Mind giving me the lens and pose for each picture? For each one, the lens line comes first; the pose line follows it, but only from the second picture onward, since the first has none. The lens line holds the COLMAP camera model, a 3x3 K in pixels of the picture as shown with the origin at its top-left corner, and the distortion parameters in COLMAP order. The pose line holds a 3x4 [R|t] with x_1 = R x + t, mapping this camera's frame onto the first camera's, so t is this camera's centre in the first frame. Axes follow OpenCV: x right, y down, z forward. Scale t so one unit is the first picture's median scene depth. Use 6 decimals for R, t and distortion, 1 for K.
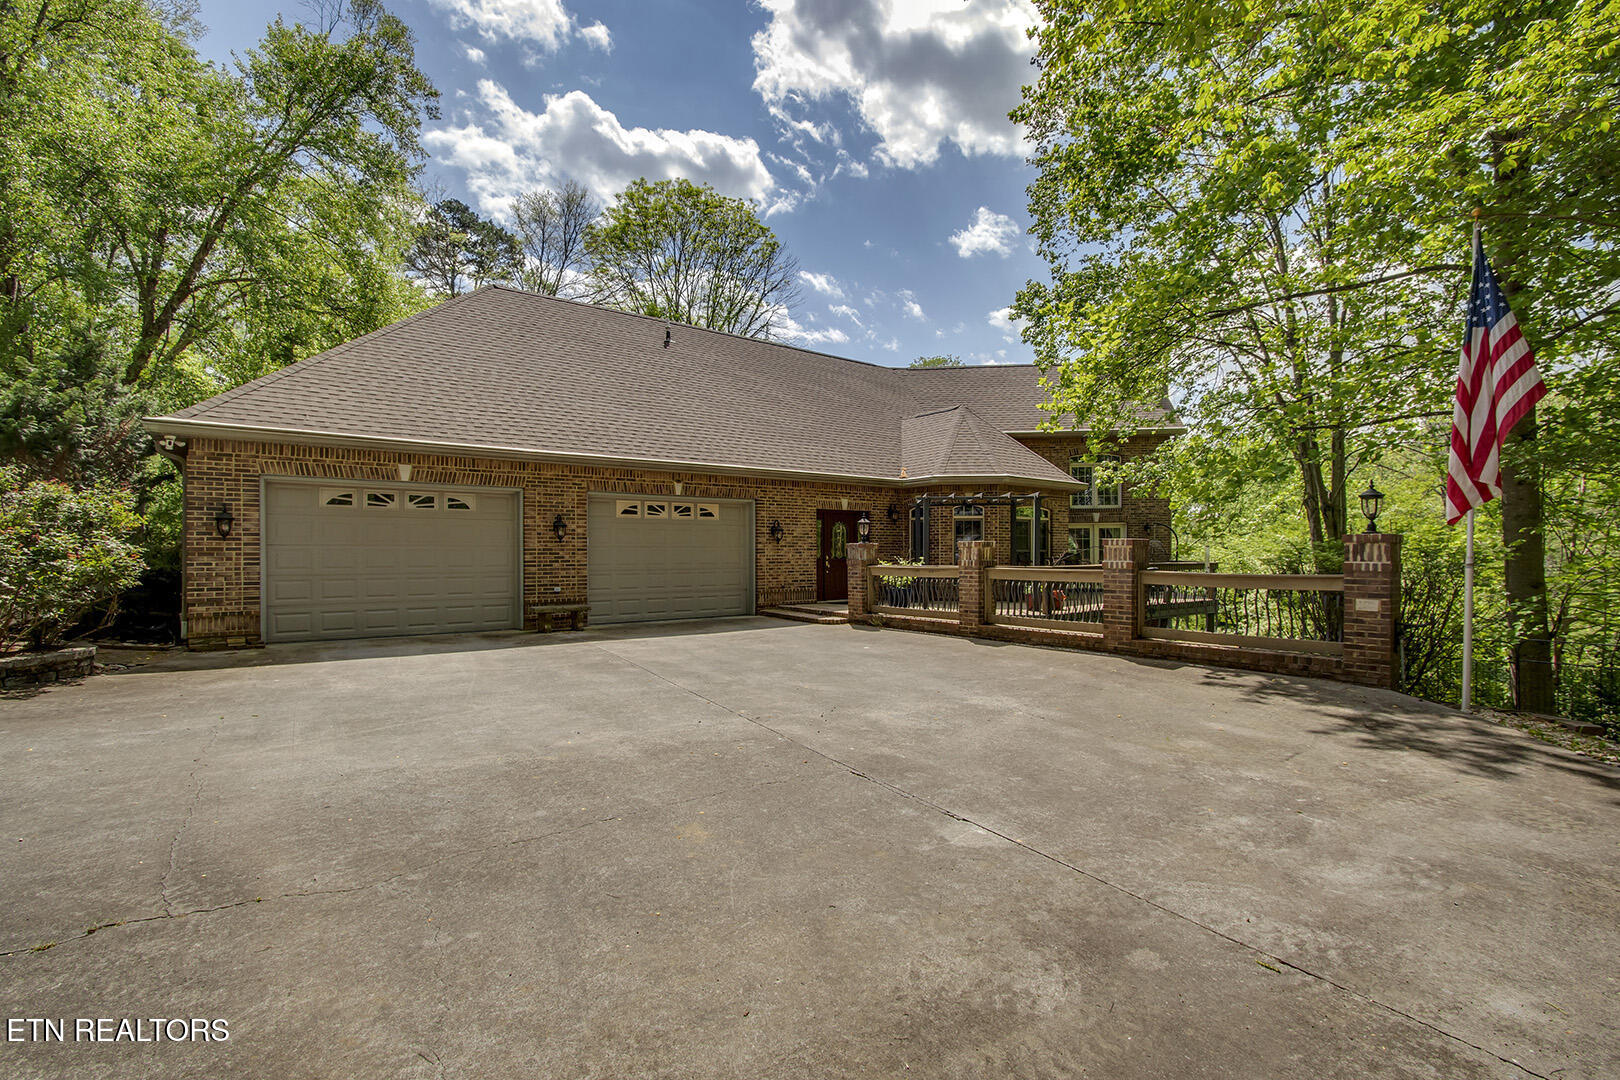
lens RADIAL K [[739.3, 0, 810.3], [0, 739.3, 545.2], [0, 0, 1]] dist [-0.000536, -0.000105]
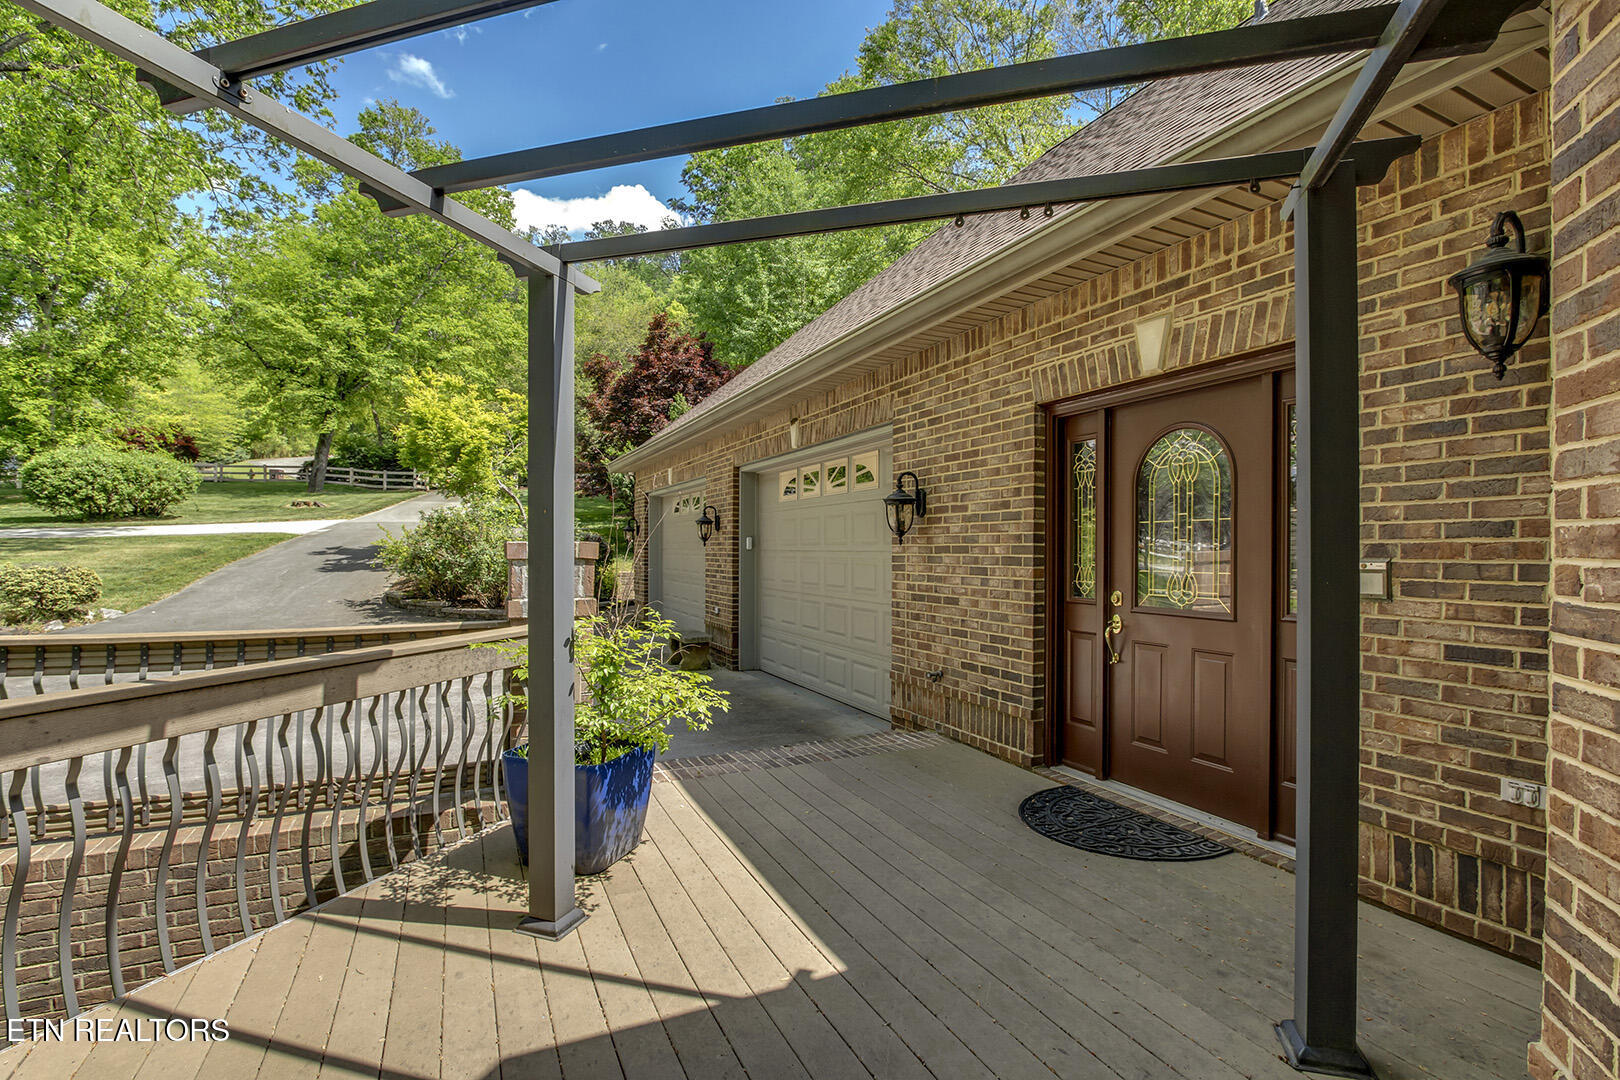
lens RADIAL K [[739.3, 0, 811.8], [0, 739.3, 547.9], [0, 0, 1]] dist [-0.000536, -0.000105]
pose [[-0.175032, -0.003518, -0.984556, 0.285528], [0.003662, 0.999984, -0.004224, 0.001881], [0.984556, -0.004345, -0.175016, 1.002438]]
